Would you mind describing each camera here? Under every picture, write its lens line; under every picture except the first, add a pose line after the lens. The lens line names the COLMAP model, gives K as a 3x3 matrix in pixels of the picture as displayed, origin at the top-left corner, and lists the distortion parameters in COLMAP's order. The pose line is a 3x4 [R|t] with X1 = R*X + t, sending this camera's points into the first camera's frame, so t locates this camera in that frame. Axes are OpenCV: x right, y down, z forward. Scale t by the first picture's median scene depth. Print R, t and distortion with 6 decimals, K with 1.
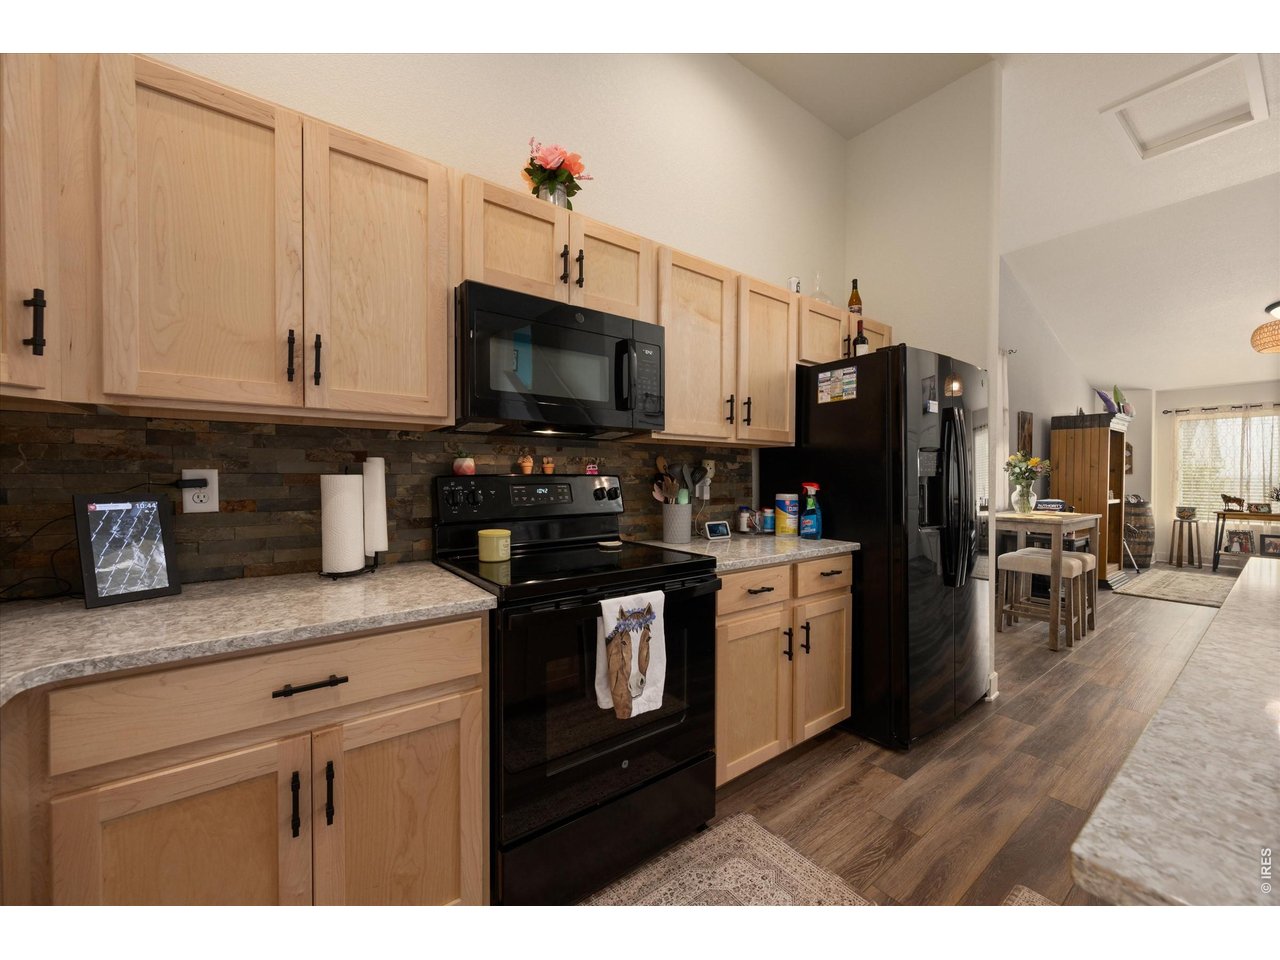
lens RADIAL K [[496.6, 0, 642.3], [0, 496.6, 480.9], [0, 0, 1]] dist [-0.001023, -0.000166]
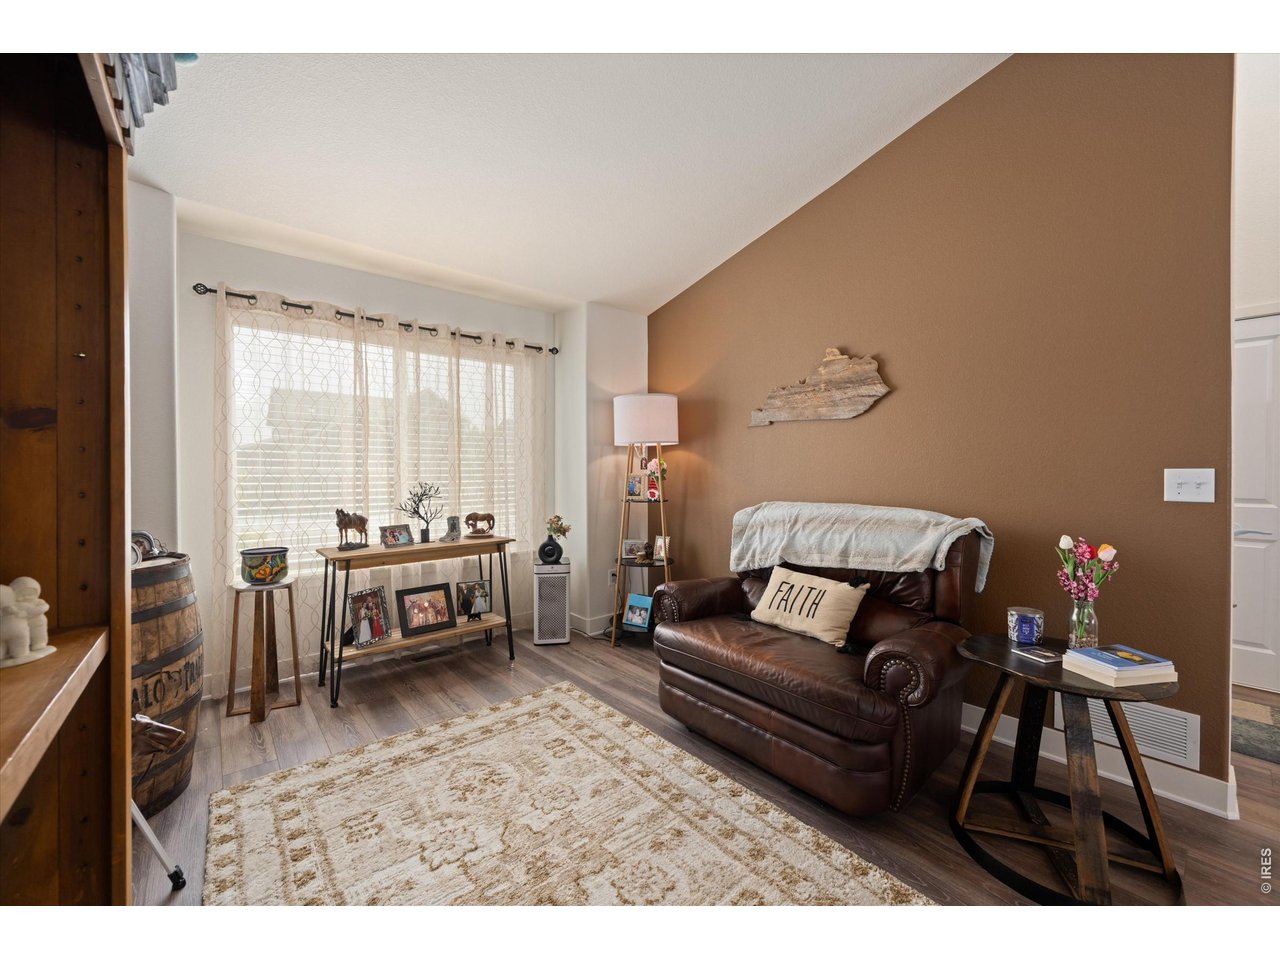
lens RADIAL K [[495.2, 0, 637.0], [0, 495.2, 472.6], [0, 0, 1]] dist [-0.000439, -0.000085]
pose [[-0.061284, -0.009090, 0.998079, 2.668400], [0.008959, 0.999913, 0.009657, -0.022418], [-0.998080, 0.009533, -0.061197, 2.788538]]
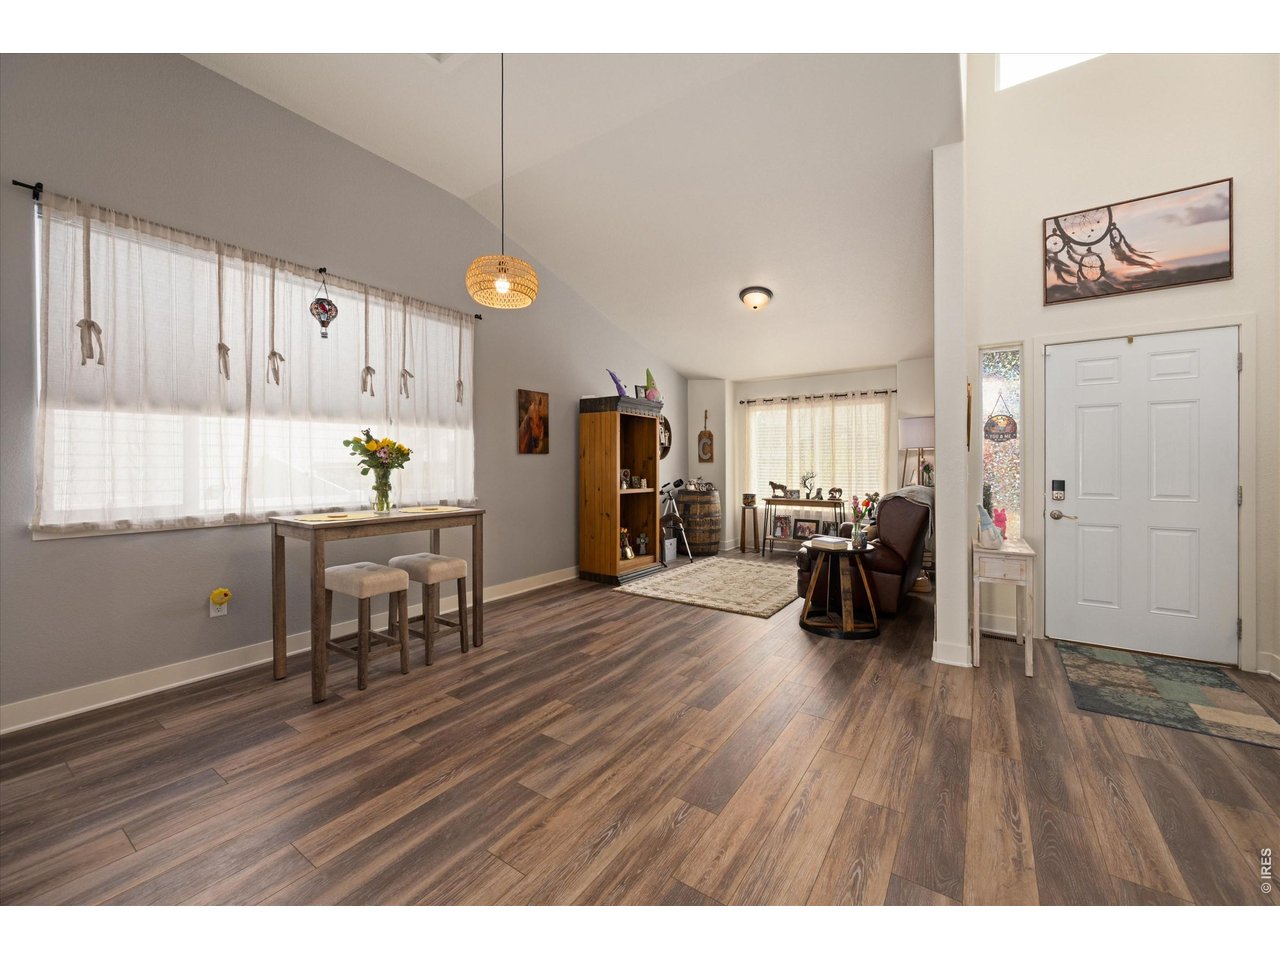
lens RADIAL K [[511.1, 0, 647.0], [0, 511.1, 466.5], [0, 0, 1]] dist [0.000513, 0.000158]
pose [[0.941215, -0.002689, 0.337798, 2.008652], [0.005335, 0.999962, -0.006904, 0.006117], [-0.337767, 0.008300, 0.941193, 0.245970]]
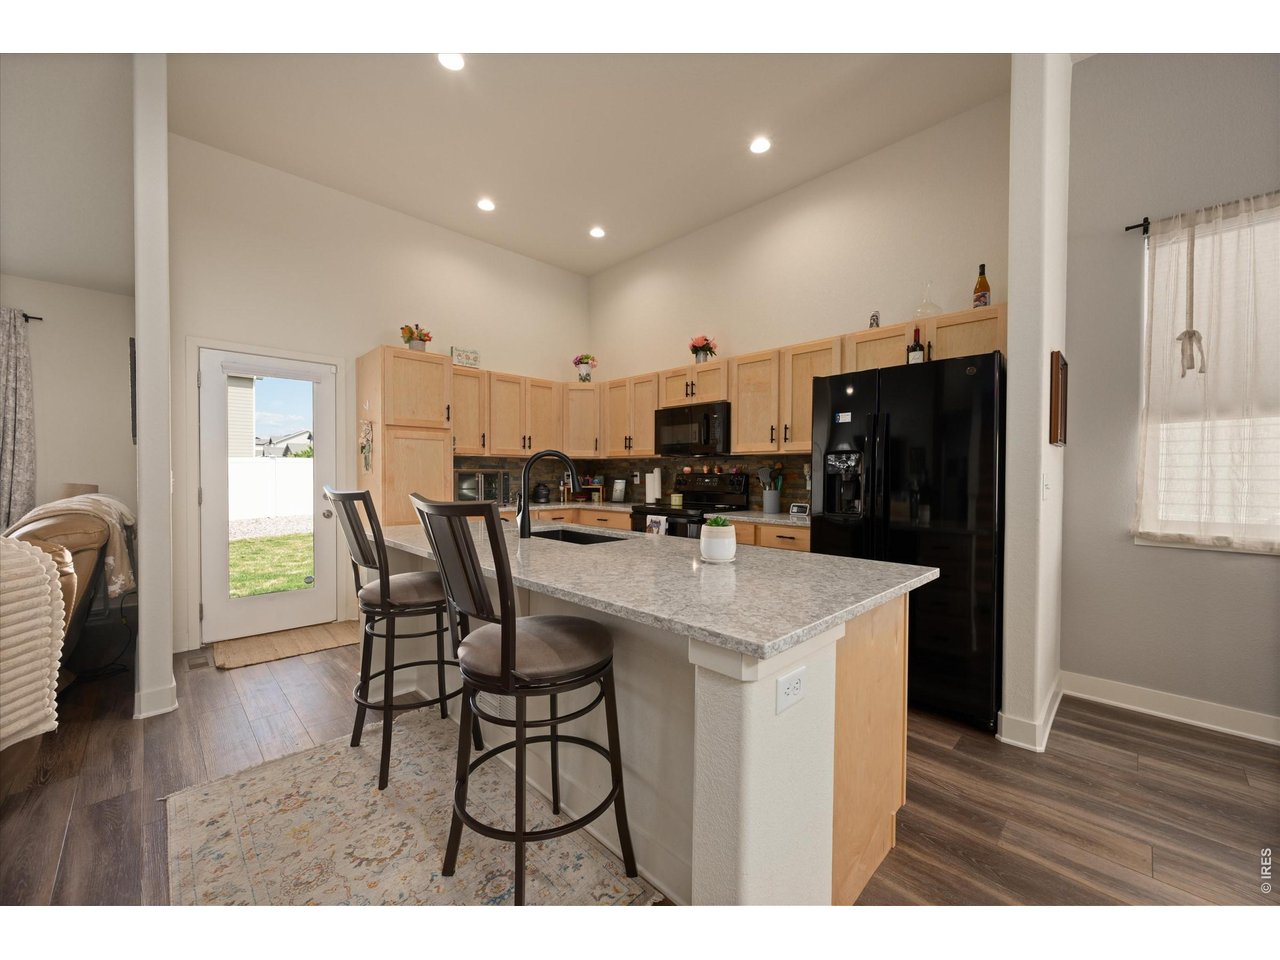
lens RADIAL K [[496.6, 0, 642.3], [0, 496.6, 480.9], [0, 0, 1]] dist [-0.001023, -0.000166]
pose [[0.137509, 0.011334, -0.990436, 2.159100], [-0.015130, 0.999842, 0.009342, 0.005406], [0.990385, 0.013700, 0.137659, 0.408684]]
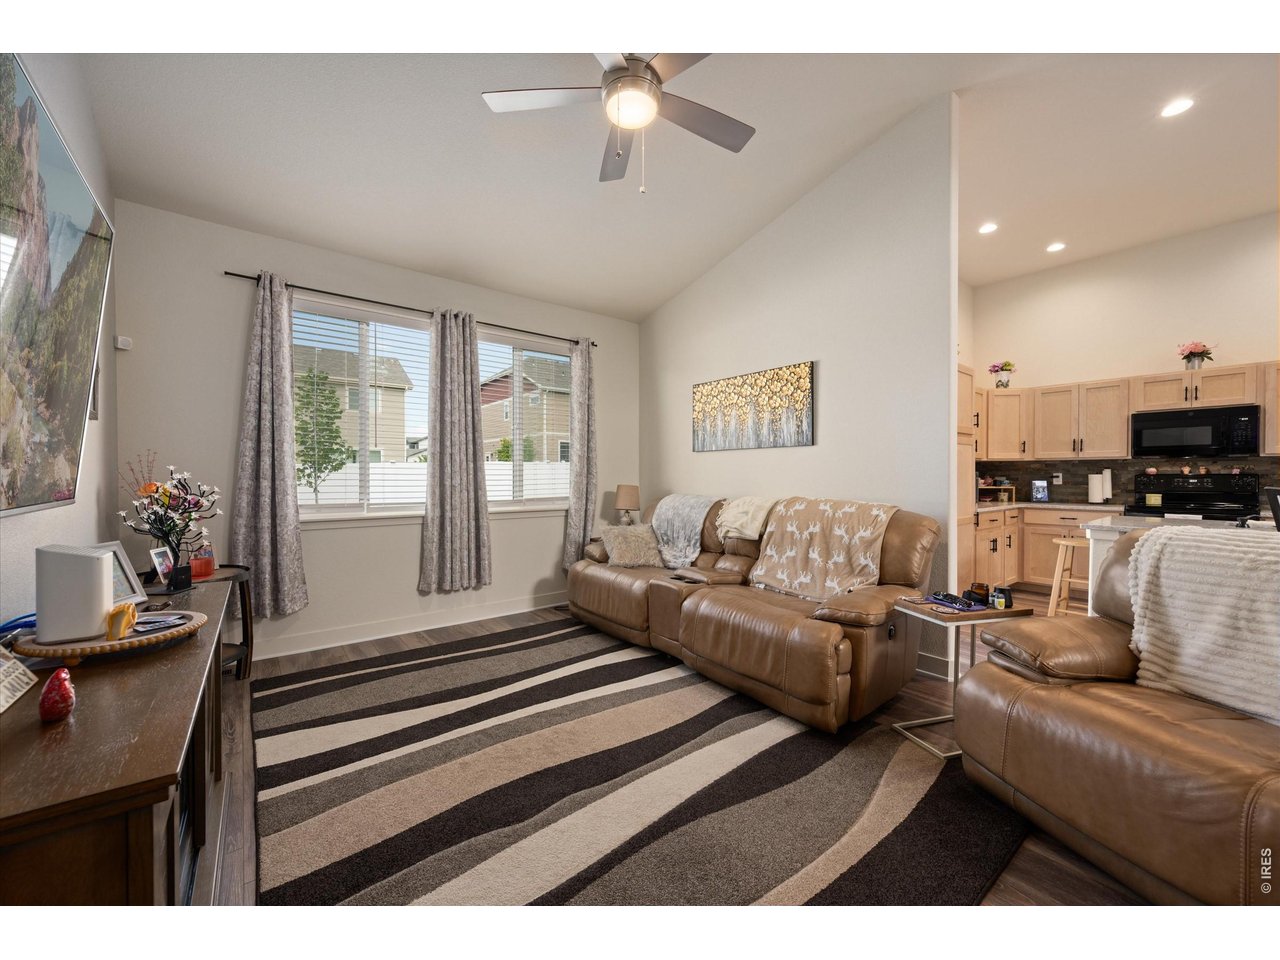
lens RADIAL K [[496.6, 0, 642.3], [0, 496.6, 480.9], [0, 0, 1]] dist [-0.001023, -0.000166]
pose [[0.034204, 0.009348, -0.999371, 2.214155], [-0.010859, 0.999901, 0.008981, 0.028843], [0.999356, 0.010545, 0.034302, -1.829735]]
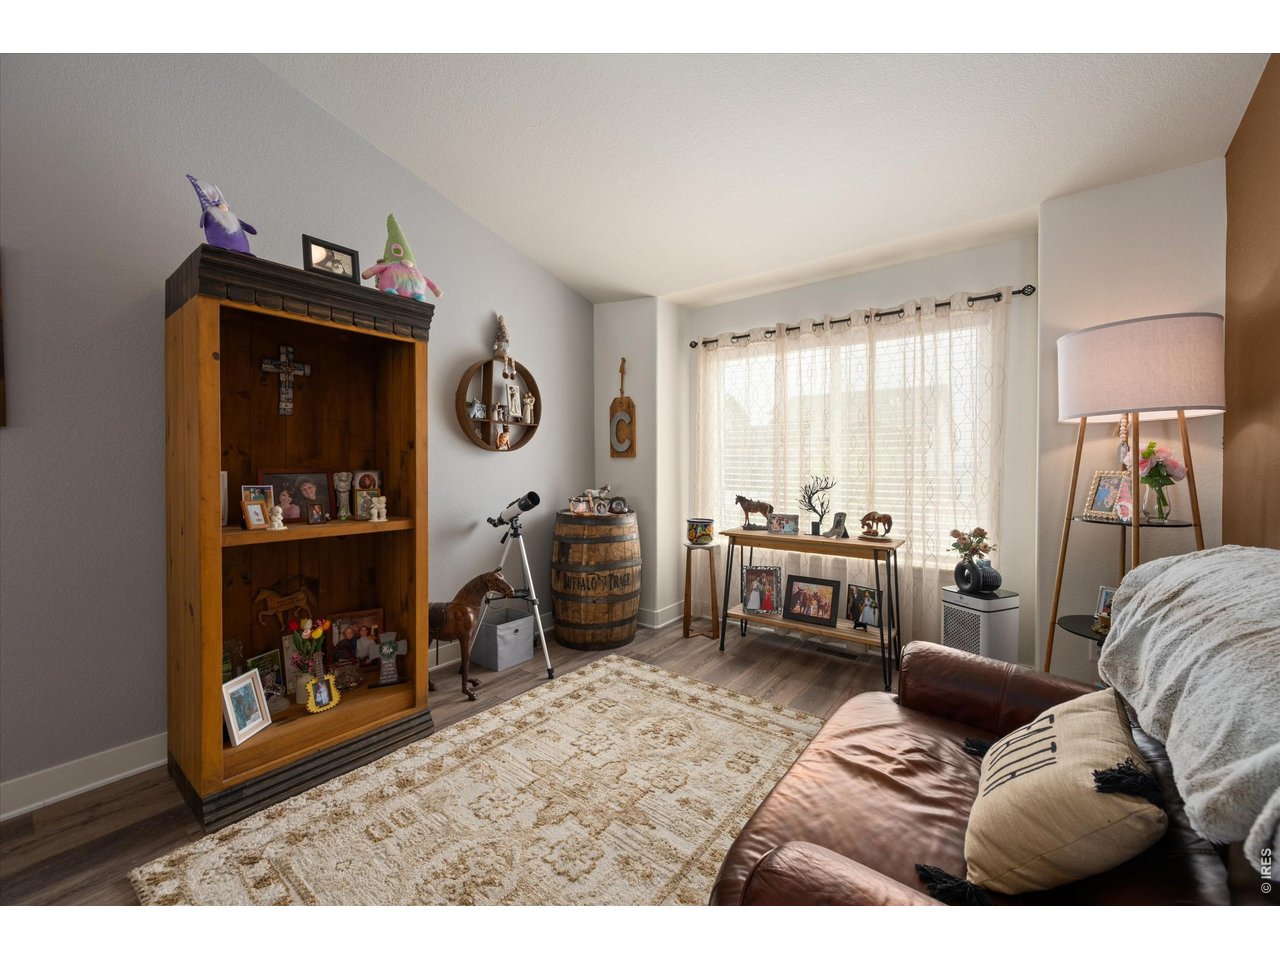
lens RADIAL K [[511.1, 0, 647.0], [0, 511.1, 466.5], [0, 0, 1]] dist [0.000513, 0.000158]
pose [[0.957671, -0.000711, 0.287866, 3.331649], [0.001757, 0.999993, -0.003376, -0.007066], [-0.287861, 0.003739, 0.957665, 1.869696]]
